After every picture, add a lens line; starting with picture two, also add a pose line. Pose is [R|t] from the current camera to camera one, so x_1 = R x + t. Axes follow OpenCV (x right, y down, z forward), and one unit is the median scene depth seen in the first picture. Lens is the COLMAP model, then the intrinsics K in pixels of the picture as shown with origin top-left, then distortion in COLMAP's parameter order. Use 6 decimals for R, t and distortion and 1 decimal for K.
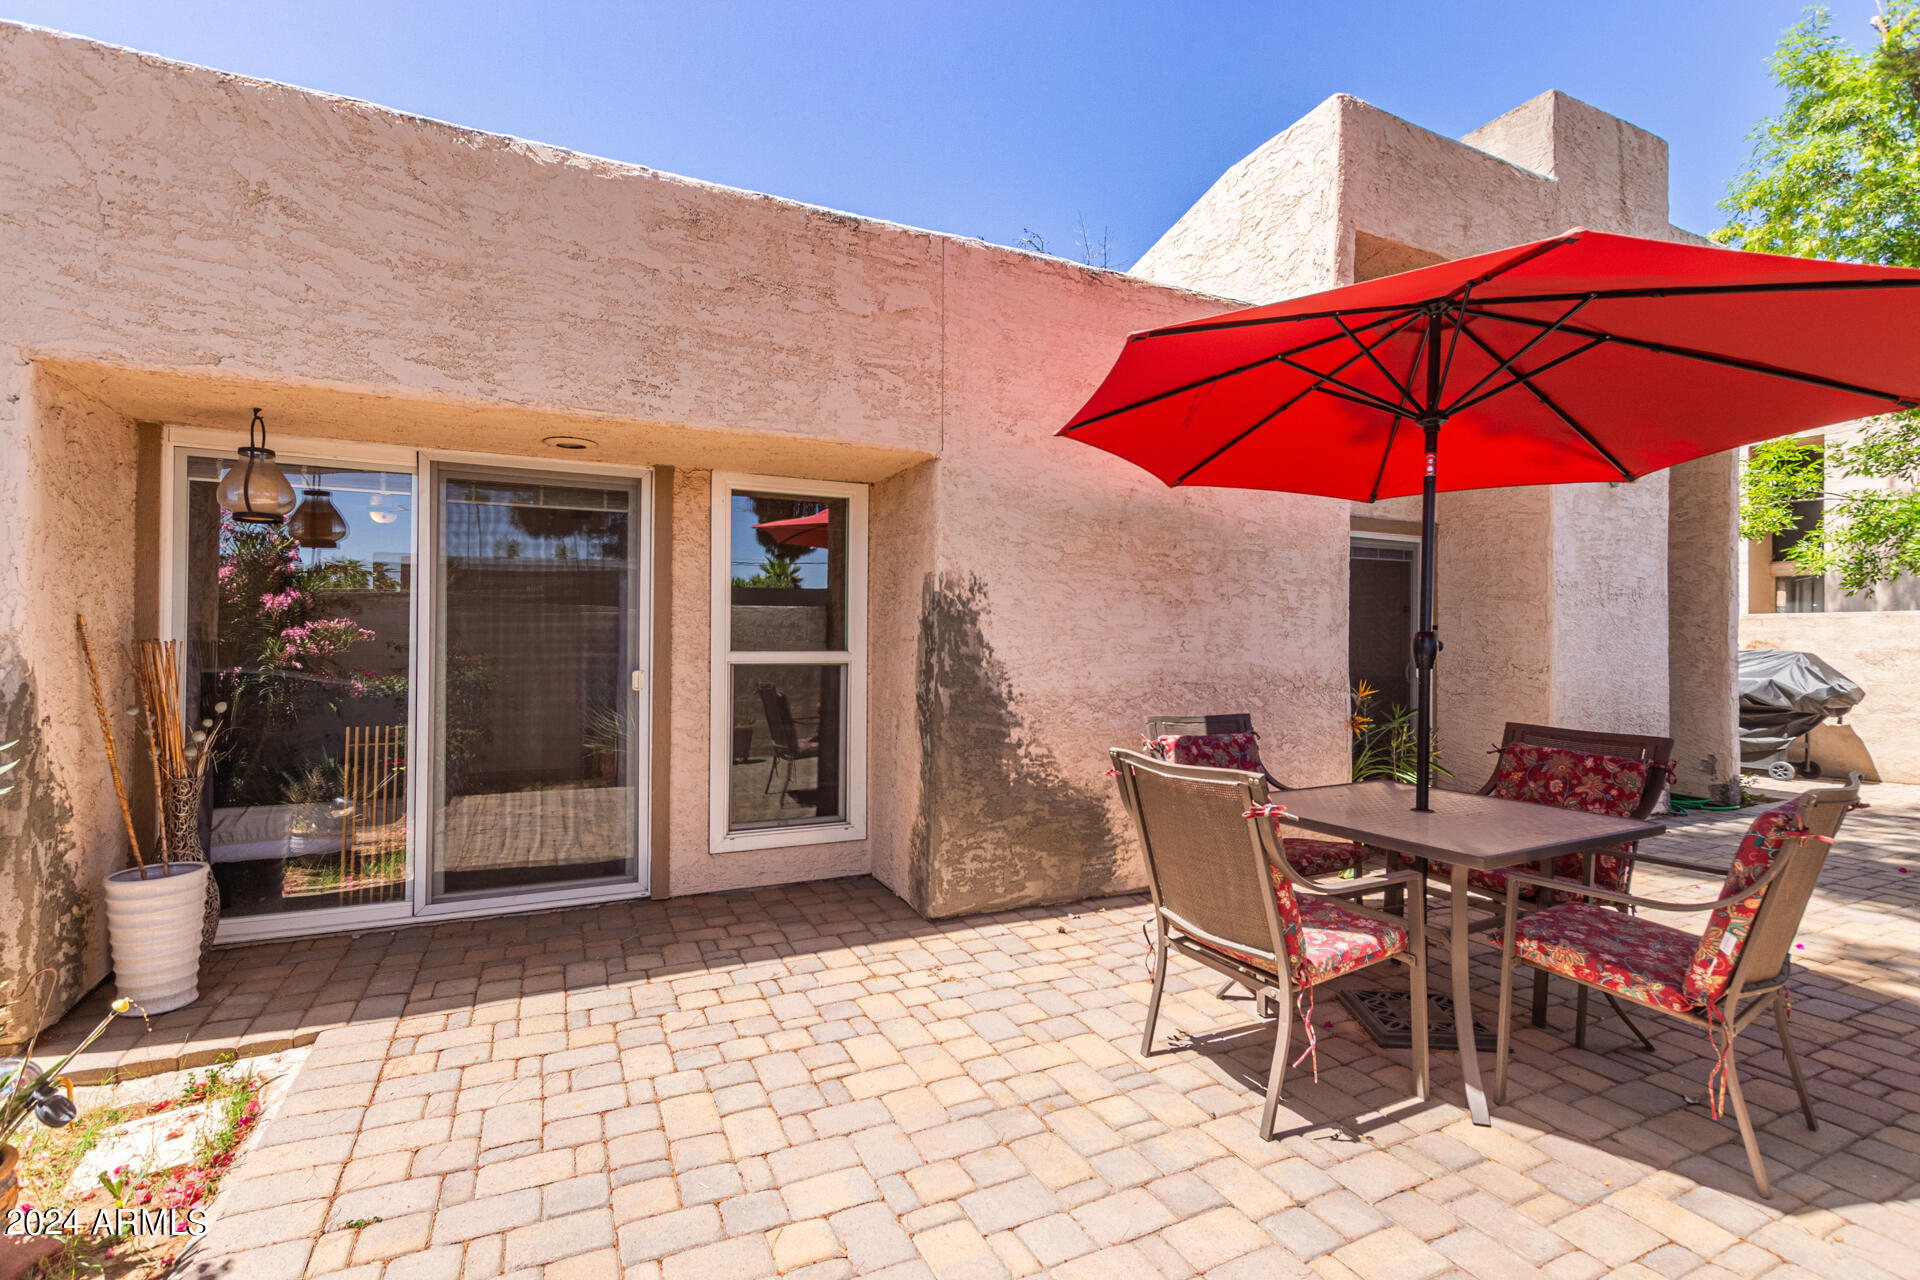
lens RADIAL K [[874.3, 0, 955.3], [0, 874.3, 641.9], [0, 0, 1]] dist [0.008976, -0.004792]
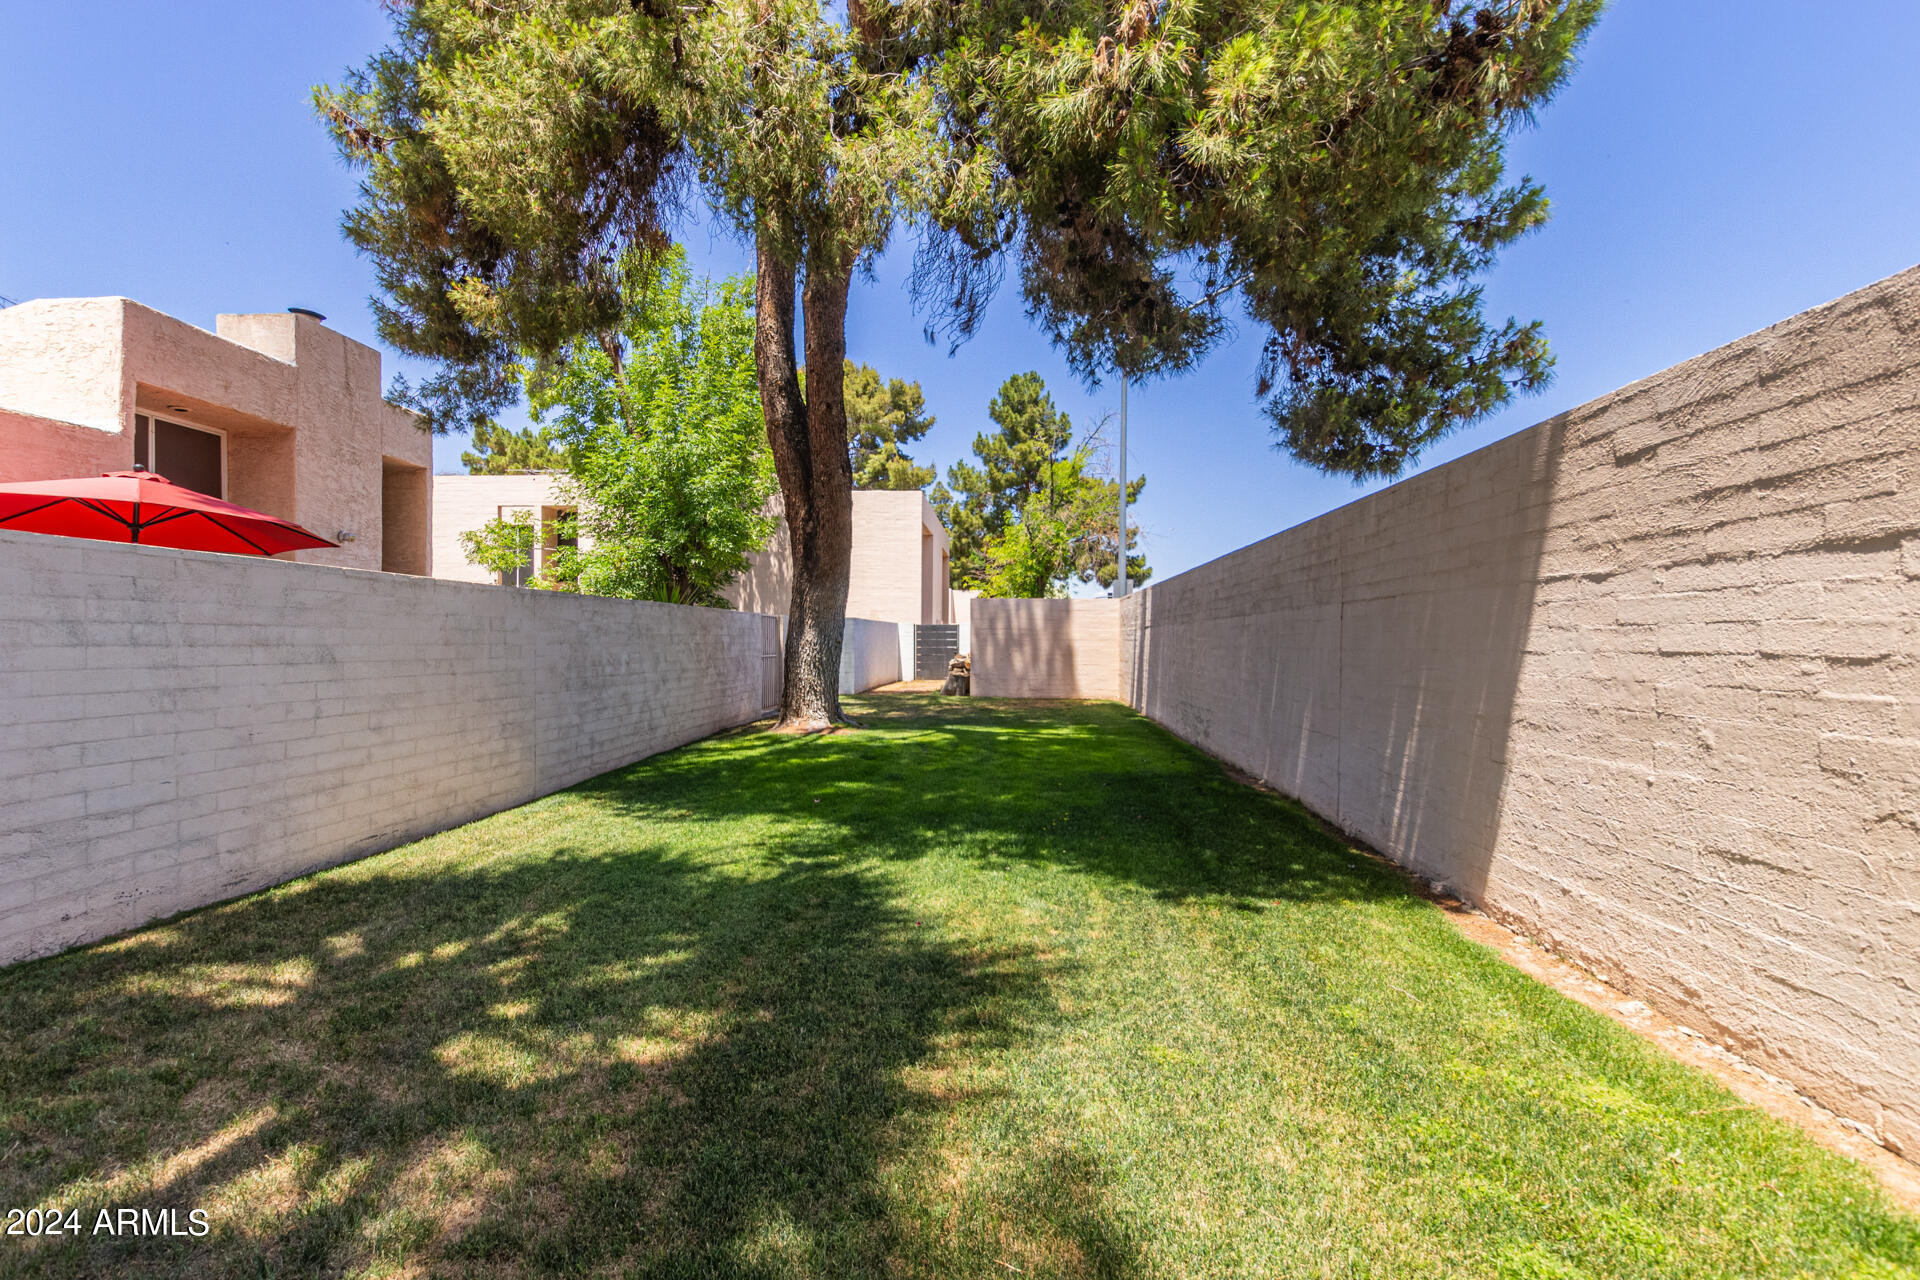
lens RADIAL K [[874.3, 0, 955.4], [0, 874.3, 642.7], [0, 0, 1]] dist [0.008976, -0.004792]
pose [[0.490173, -0.005707, 0.871606, -0.237055], [-0.003759, 0.999955, 0.008661, 0.009607], [-0.871617, -0.007522, 0.490130, -1.171628]]
